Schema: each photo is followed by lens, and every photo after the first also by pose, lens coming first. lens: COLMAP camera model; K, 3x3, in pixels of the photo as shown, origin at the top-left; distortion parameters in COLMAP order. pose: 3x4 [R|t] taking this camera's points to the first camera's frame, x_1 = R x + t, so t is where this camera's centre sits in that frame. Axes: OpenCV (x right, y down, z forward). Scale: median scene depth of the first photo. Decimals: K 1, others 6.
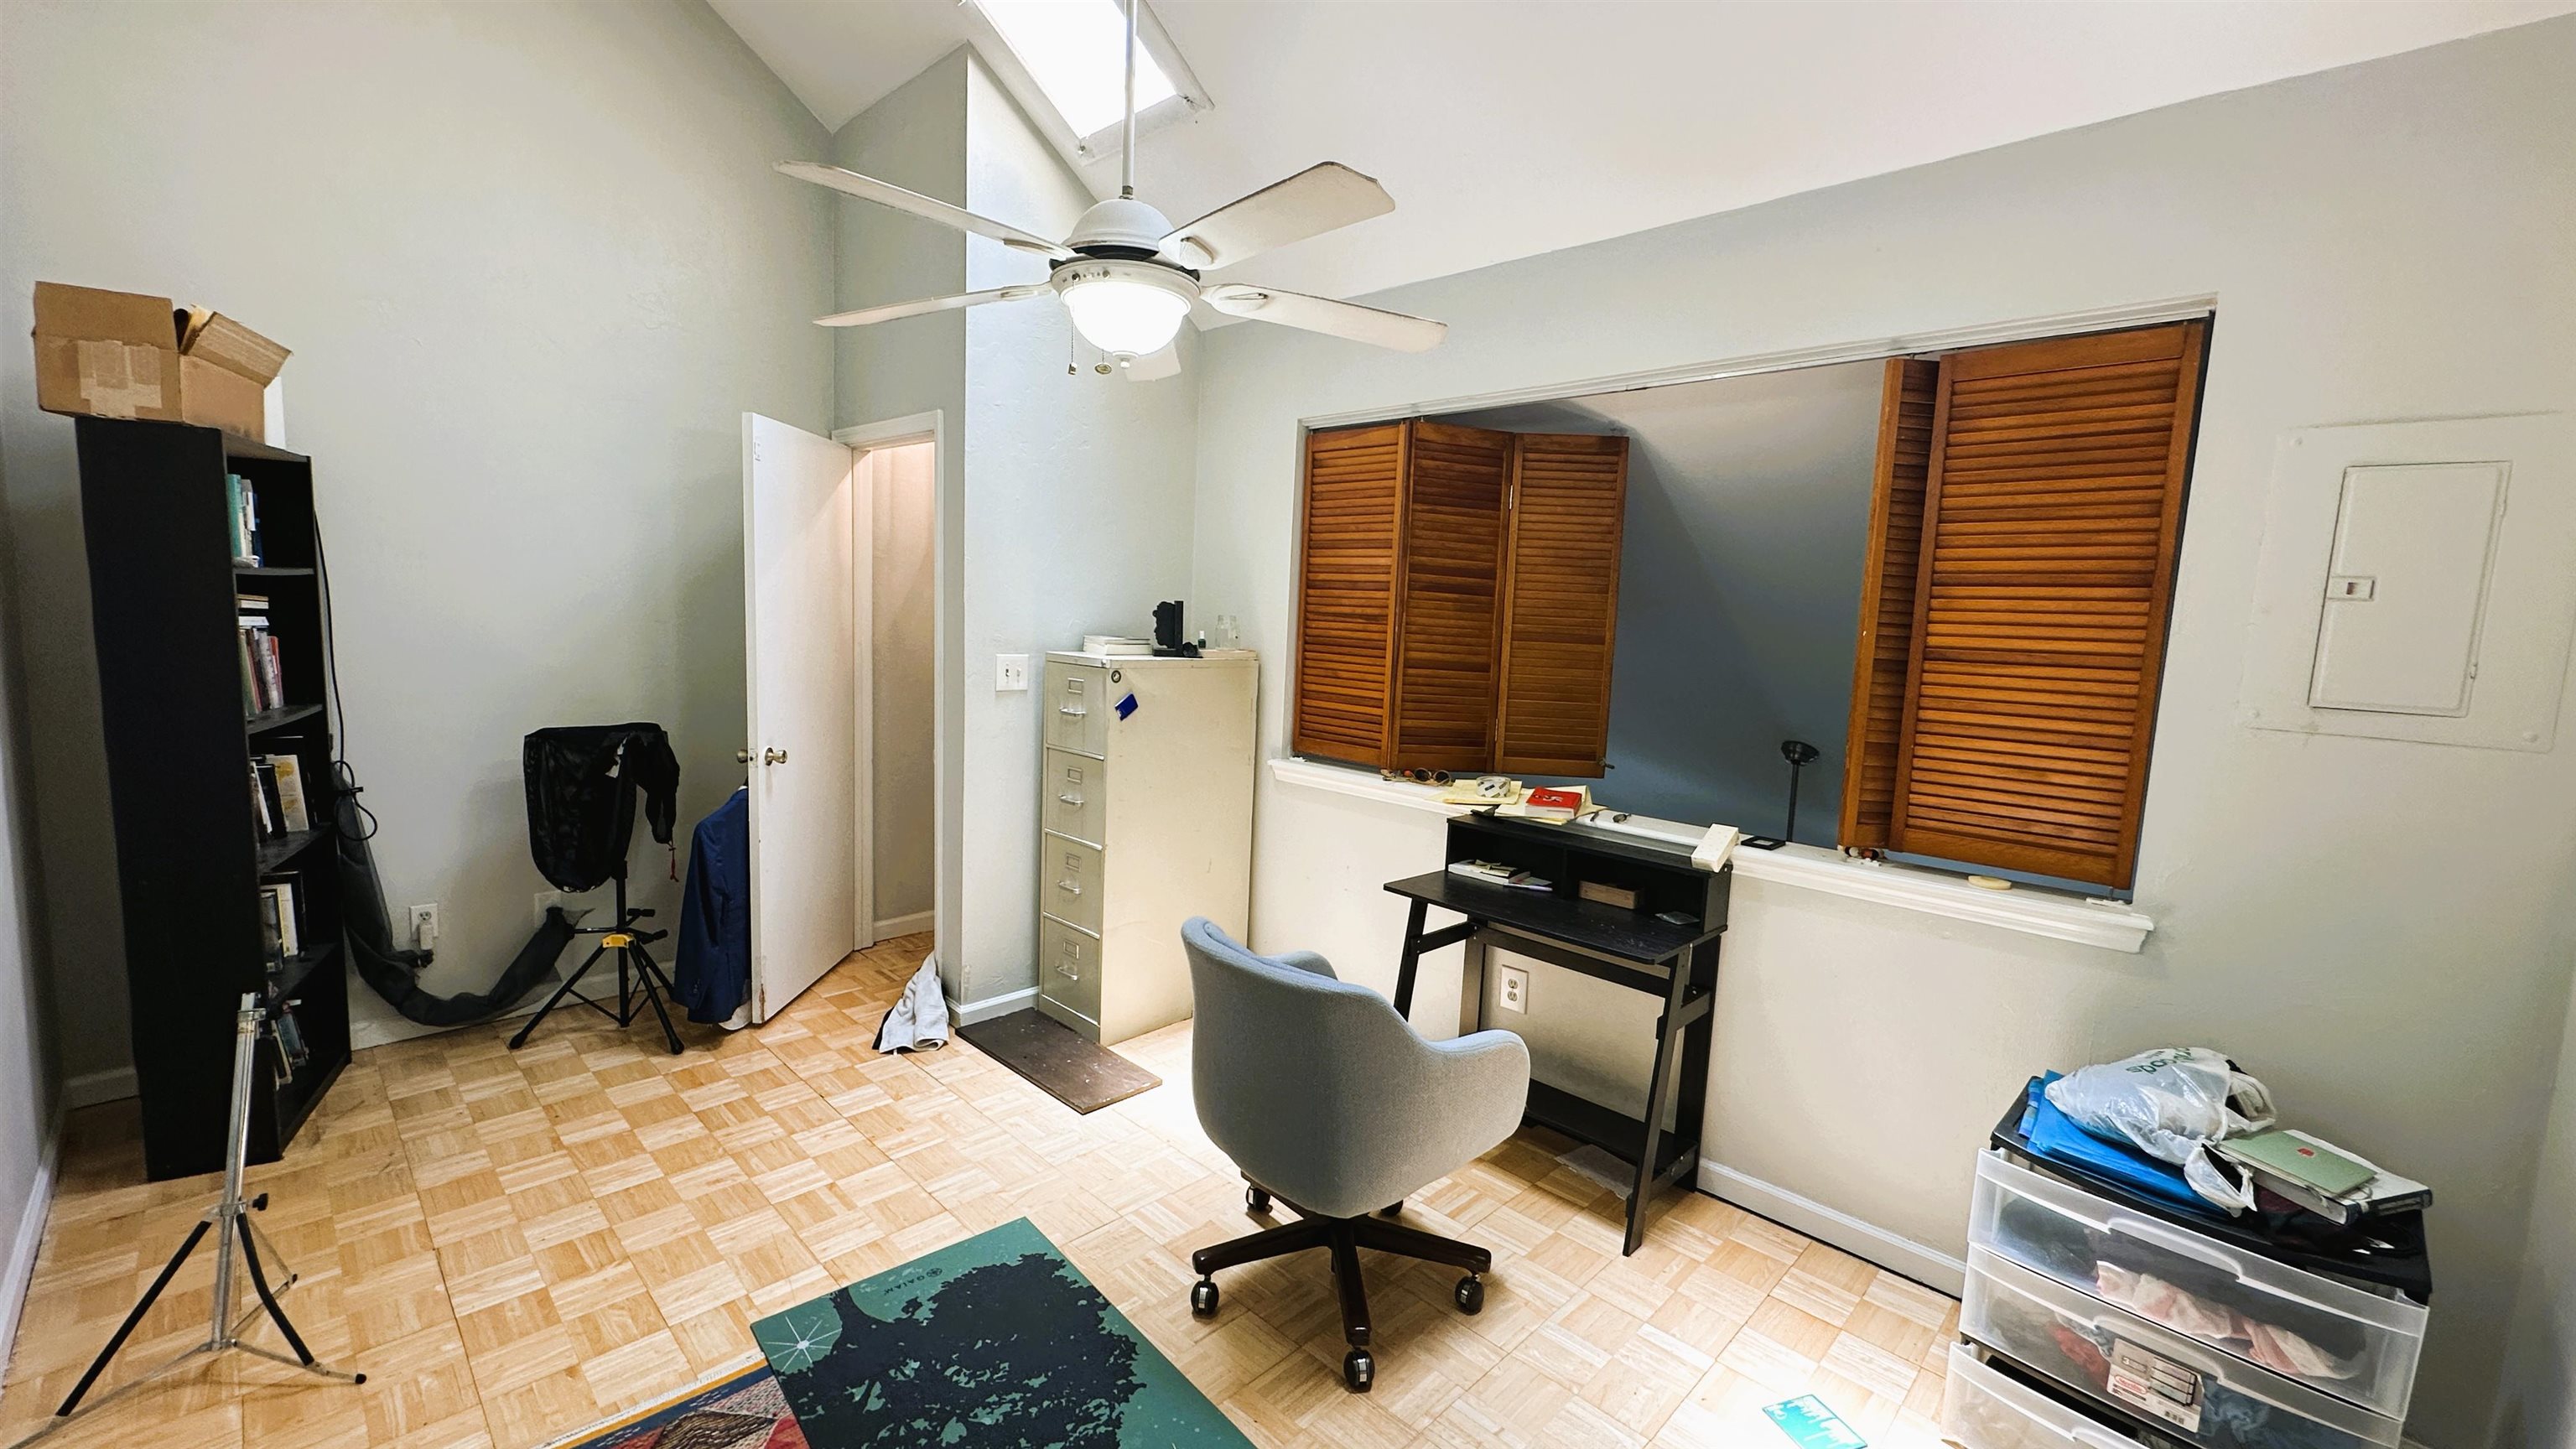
lens RADIAL K [[1030.8, 0, 1287.6], [0, 1030.8, 720.6], [0, 0, 1]] dist [-0.001989, -0.000059]
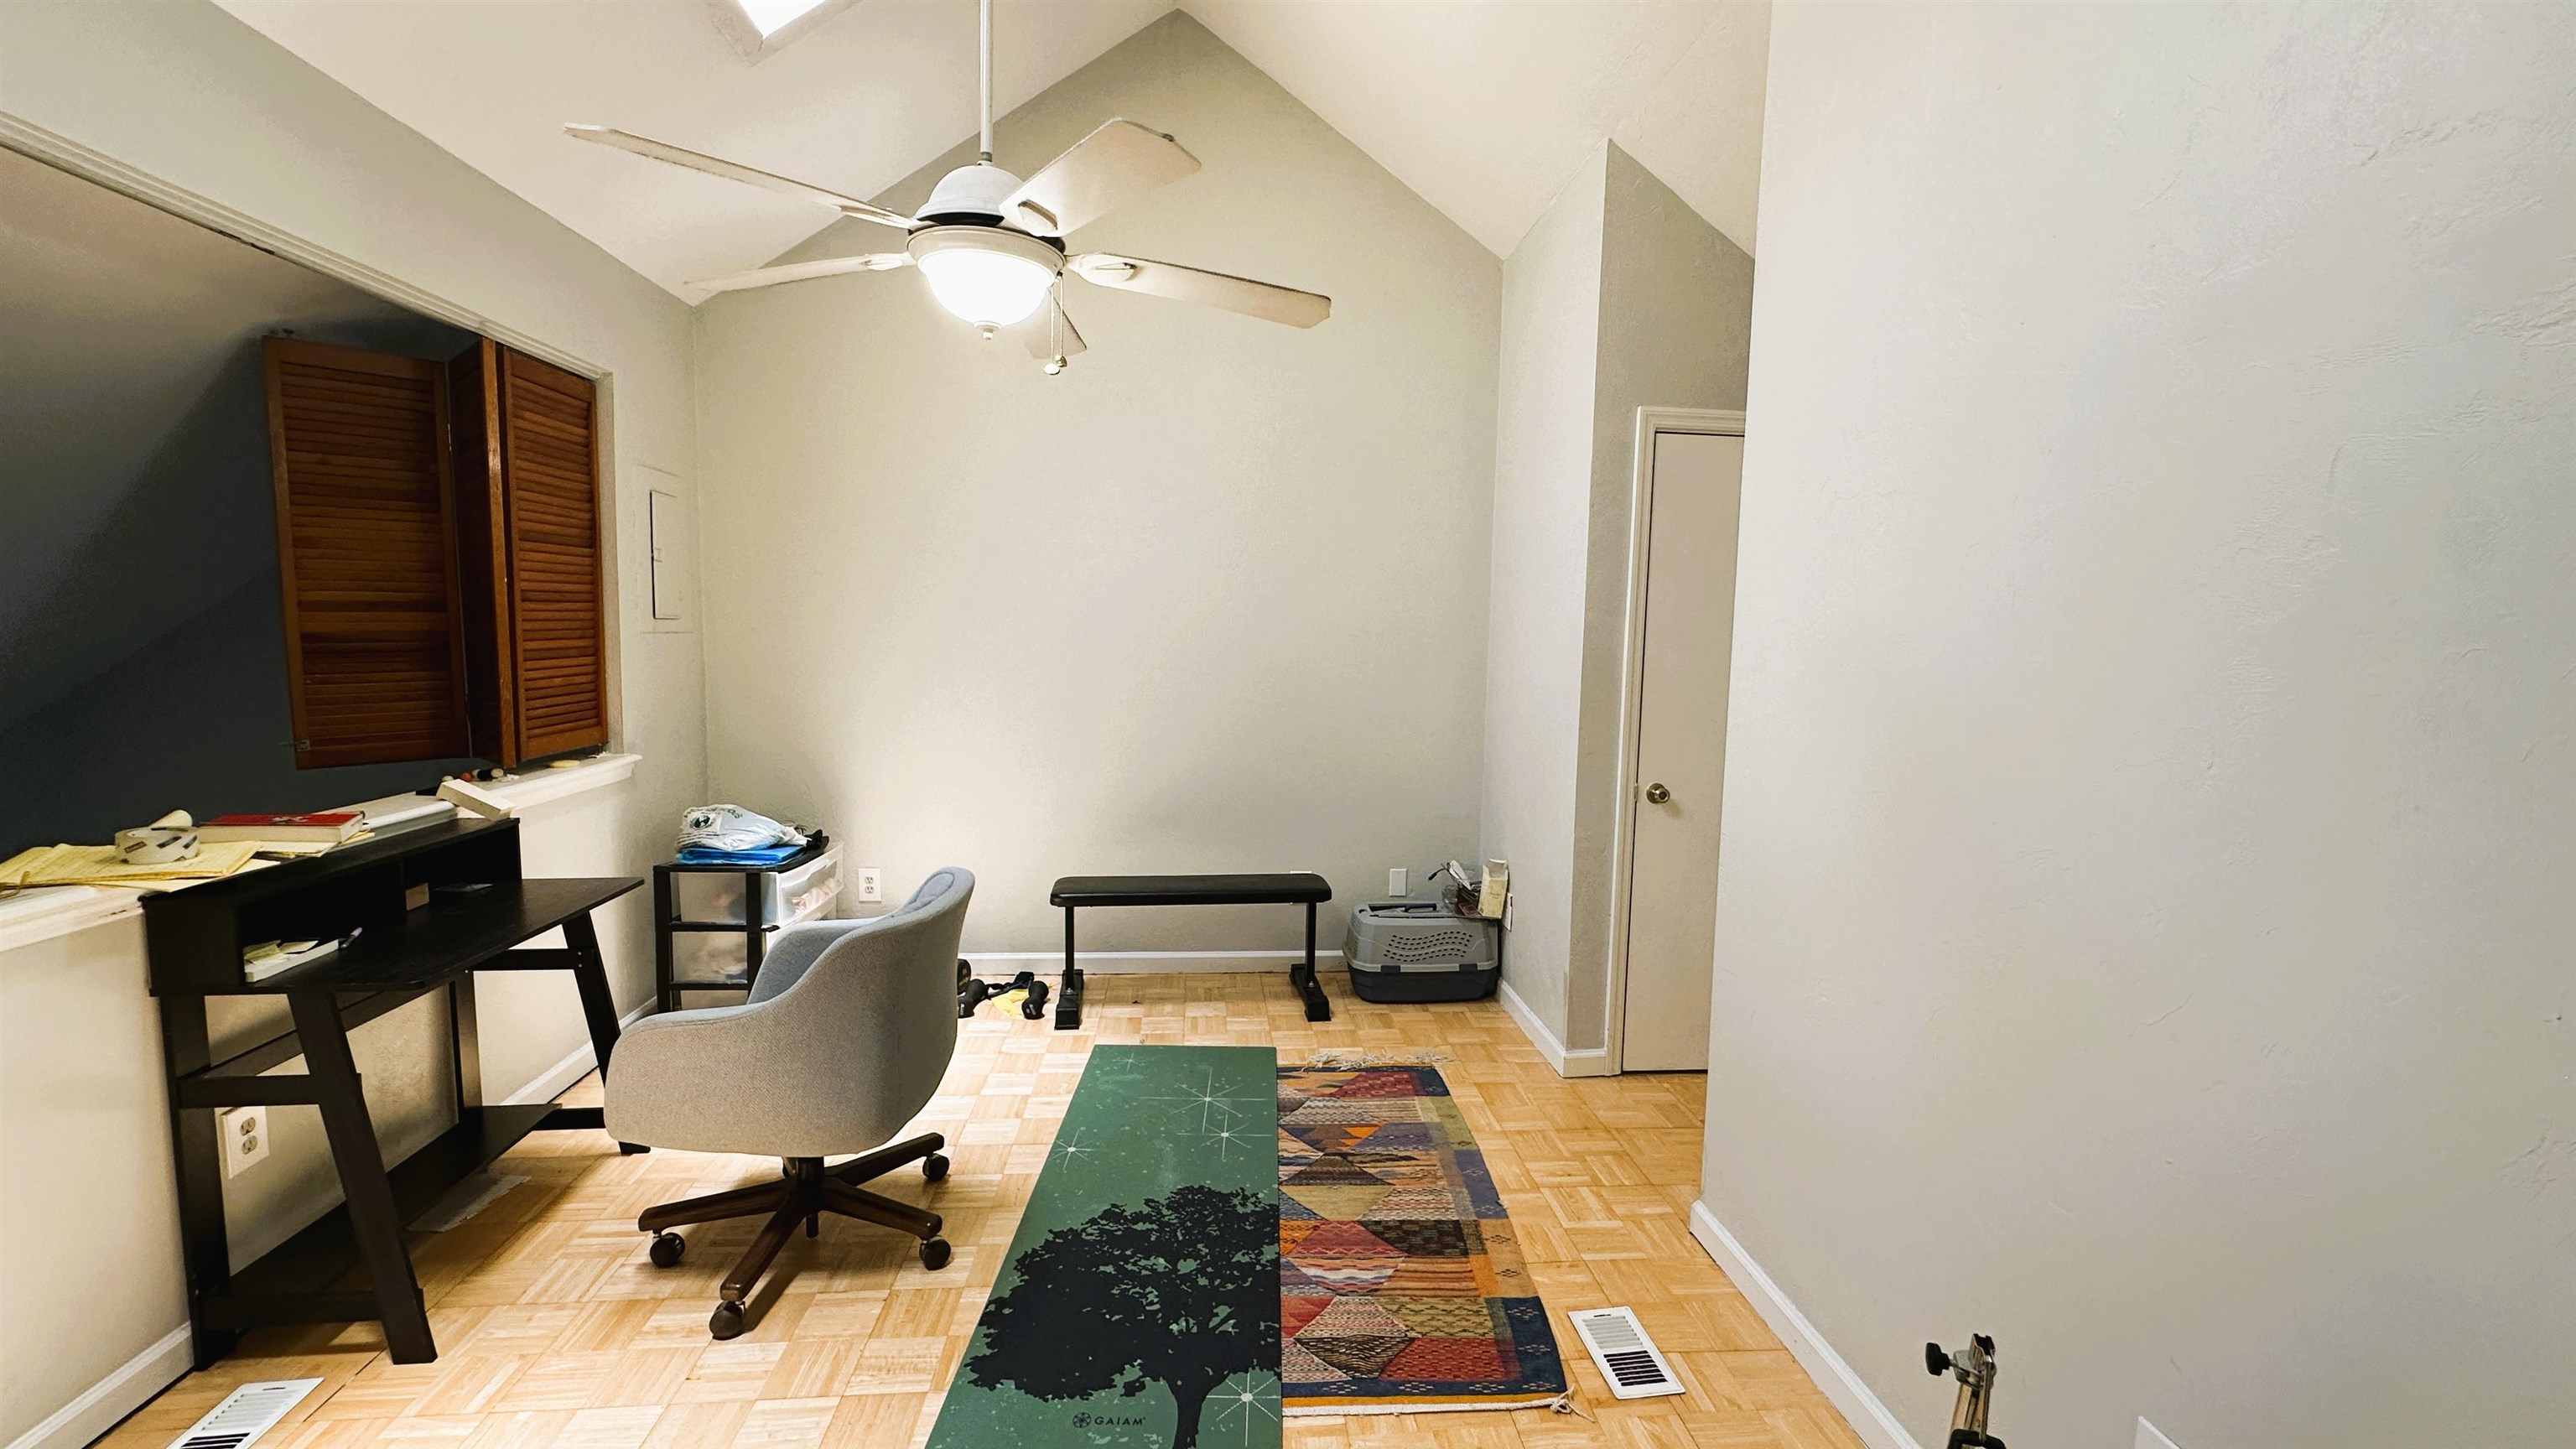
lens RADIAL K [[1030.8, 0, 1287.6], [0, 1030.8, 720.6], [0, 0, 1]] dist [-0.001989, -0.000059]
pose [[-0.761624, -0.117480, 0.637281, -1.038347], [0.016229, 0.979663, 0.199992, -0.177856], [-0.647816, 0.162661, -0.744228, 1.599446]]
